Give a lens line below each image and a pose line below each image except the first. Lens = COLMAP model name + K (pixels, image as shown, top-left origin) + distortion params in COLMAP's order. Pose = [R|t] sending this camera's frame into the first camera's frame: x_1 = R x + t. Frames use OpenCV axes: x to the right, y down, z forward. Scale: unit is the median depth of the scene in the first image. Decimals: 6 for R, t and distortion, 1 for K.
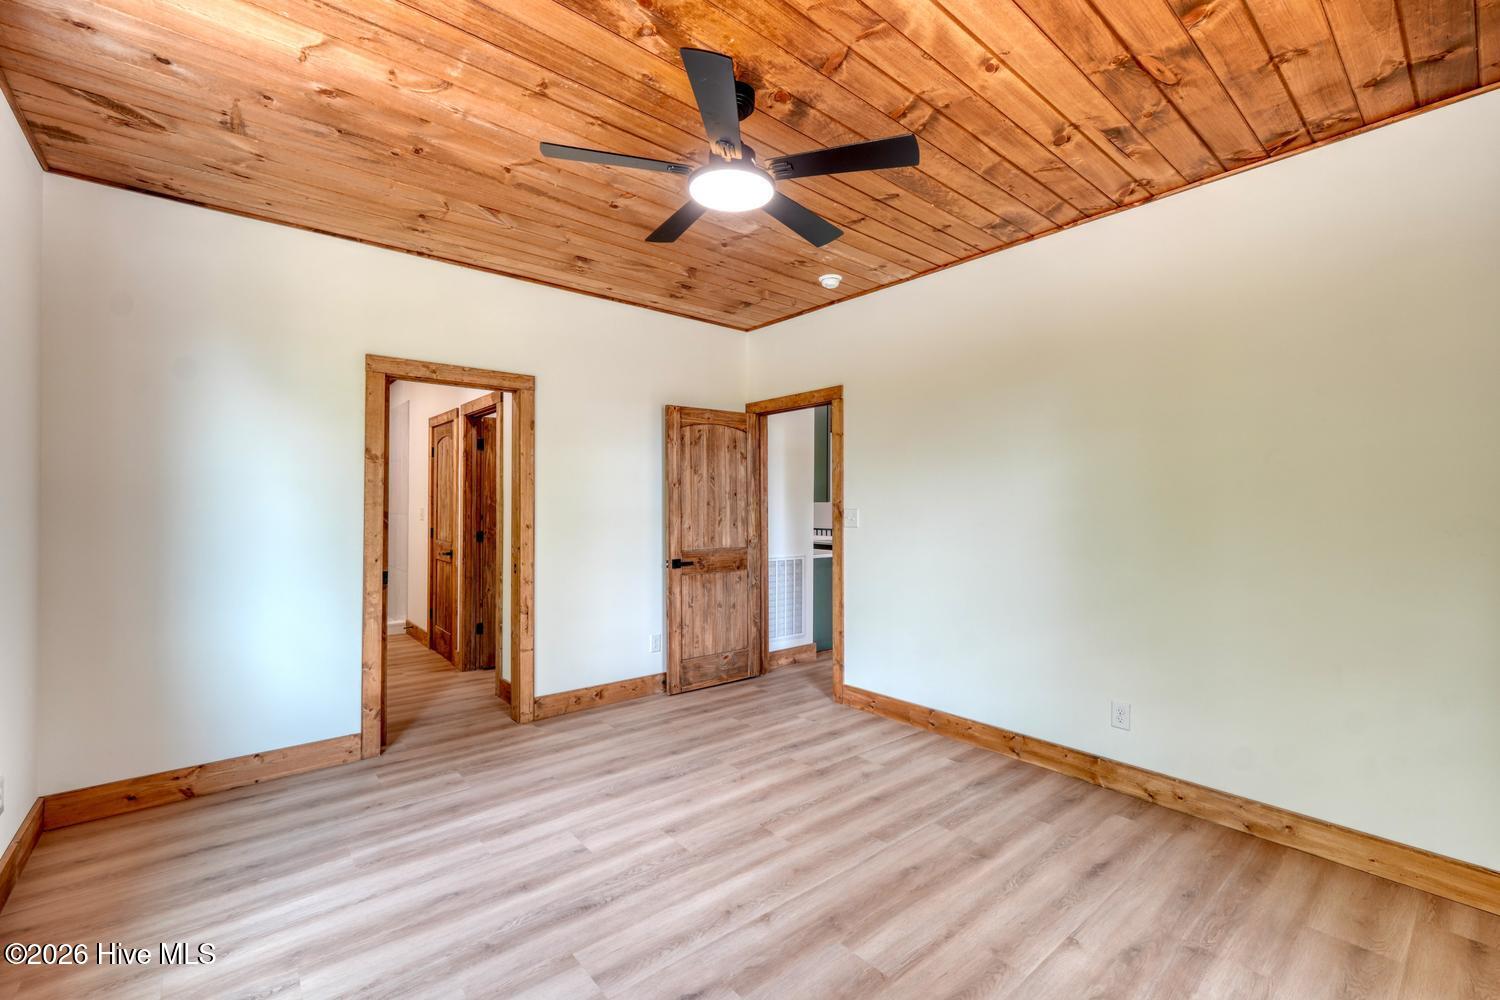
lens RADIAL K [[632.9, 0, 750.1], [0, 632.9, 497.2], [0, 0, 1]] dist [-0.002727, 0.001317]
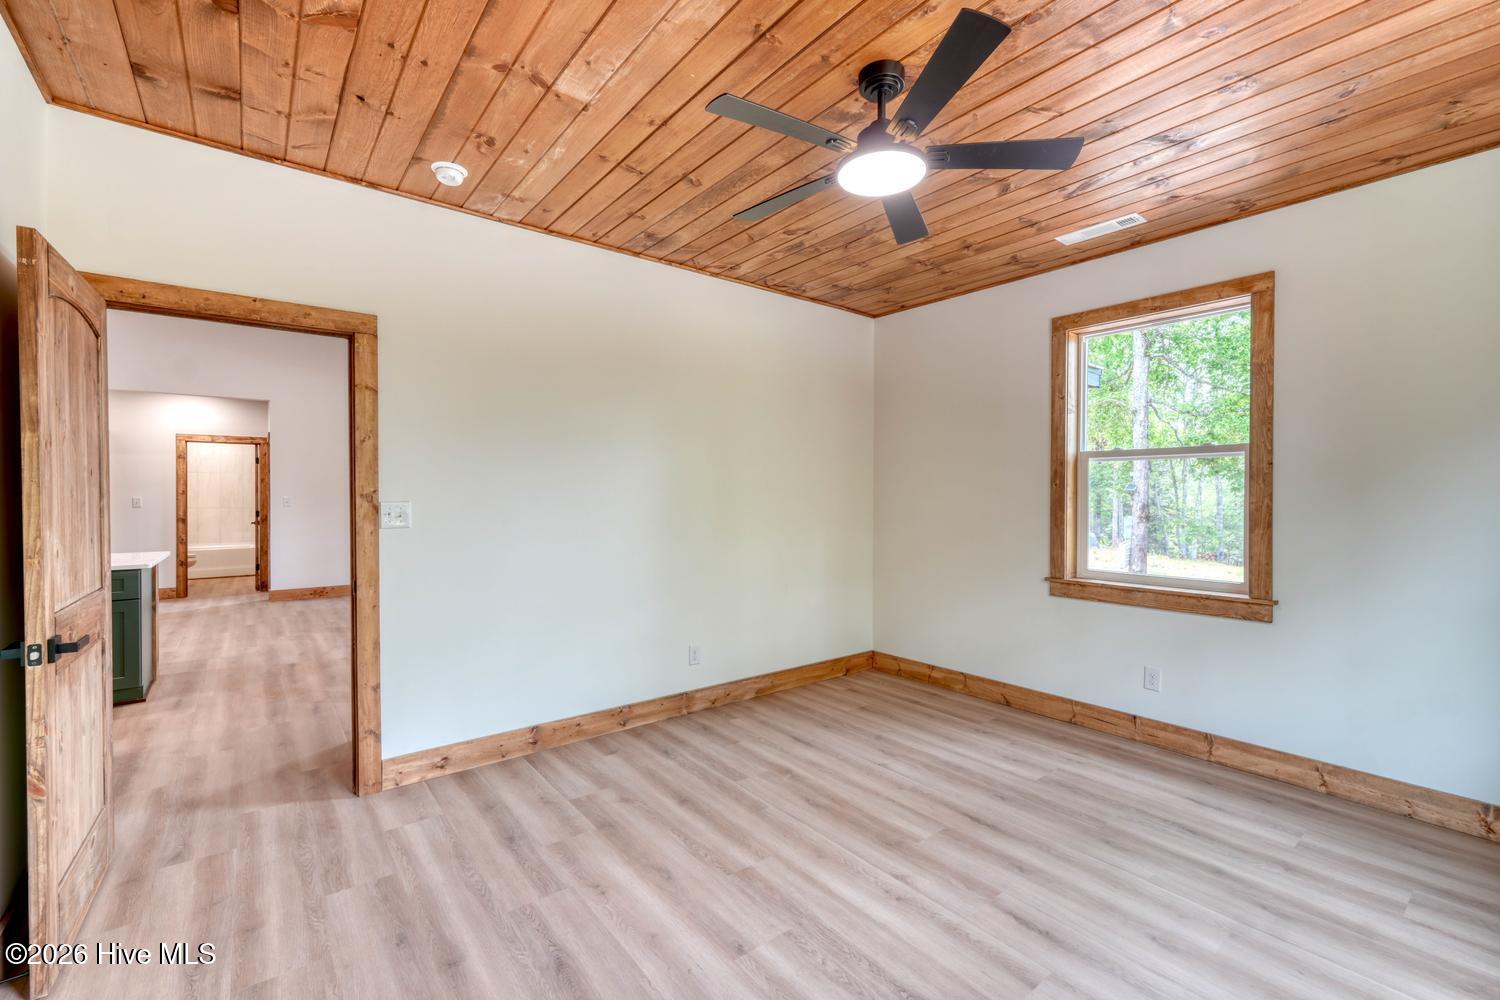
lens RADIAL K [[632.9, 0, 750.1], [0, 632.9, 497.2], [0, 0, 1]] dist [-0.002727, 0.001317]
pose [[0.033050, -0.005258, 0.999440, -0.774375], [-0.014130, 0.999884, 0.005728, 0.007105], [-0.999354, -0.014311, 0.032972, 0.892557]]
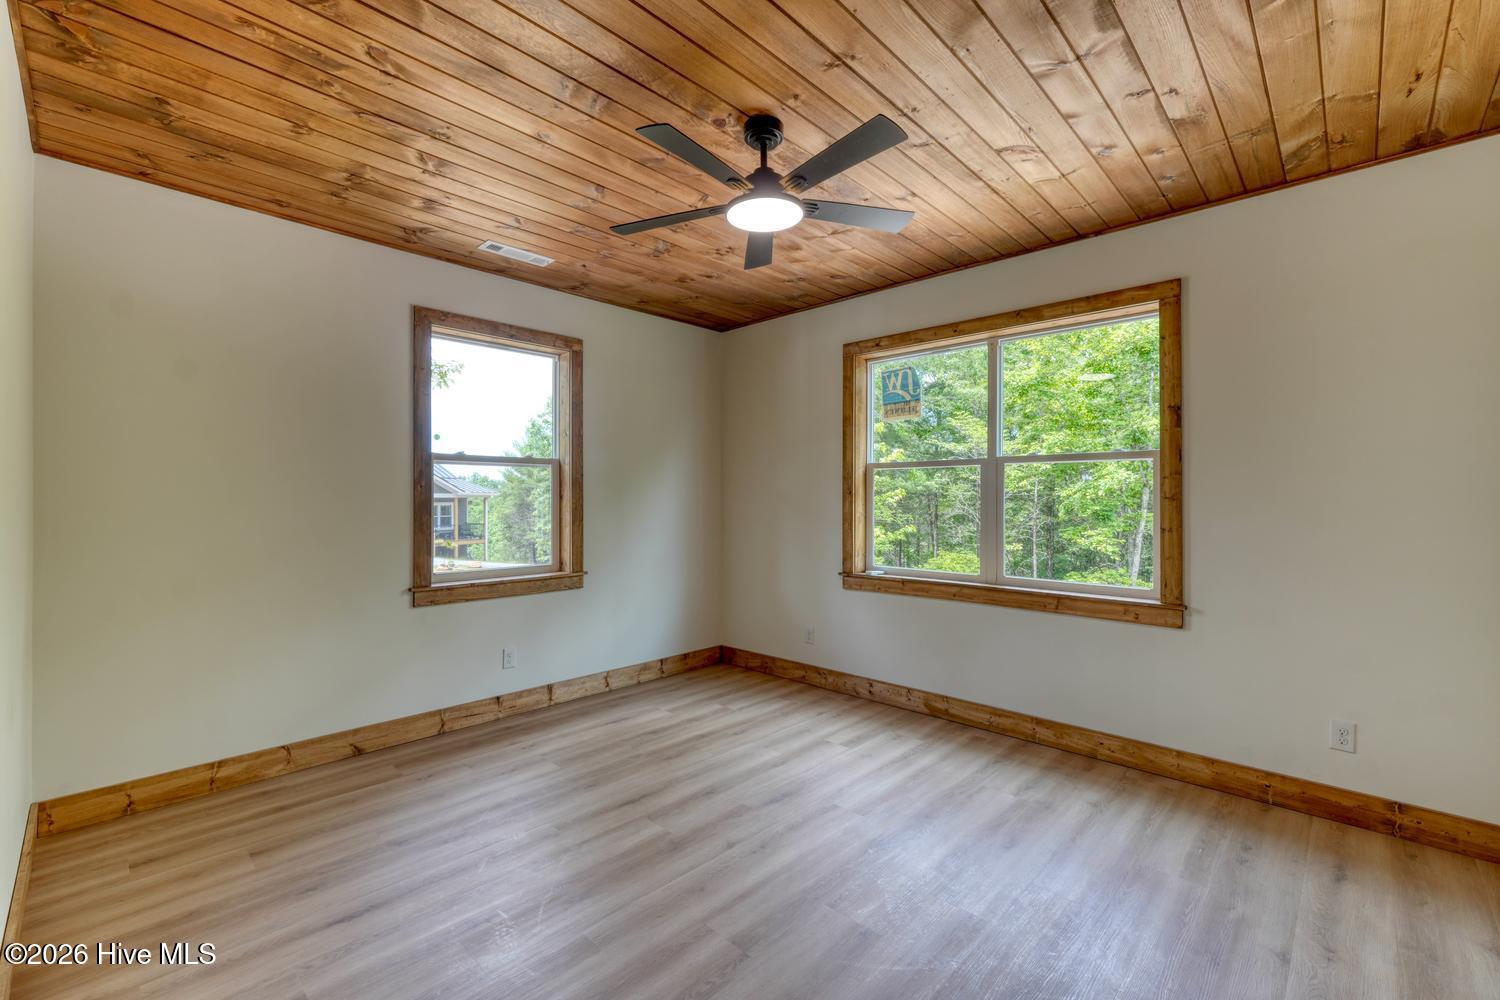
lens RADIAL K [[632.9, 0, 750.1], [0, 632.9, 497.2], [0, 0, 1]] dist [-0.002727, 0.001317]
pose [[-0.995157, -0.003330, -0.098244, 0.078972], [-0.002123, 0.999921, -0.012381, 0.014328], [0.098278, -0.012113, -0.995085, 1.601807]]
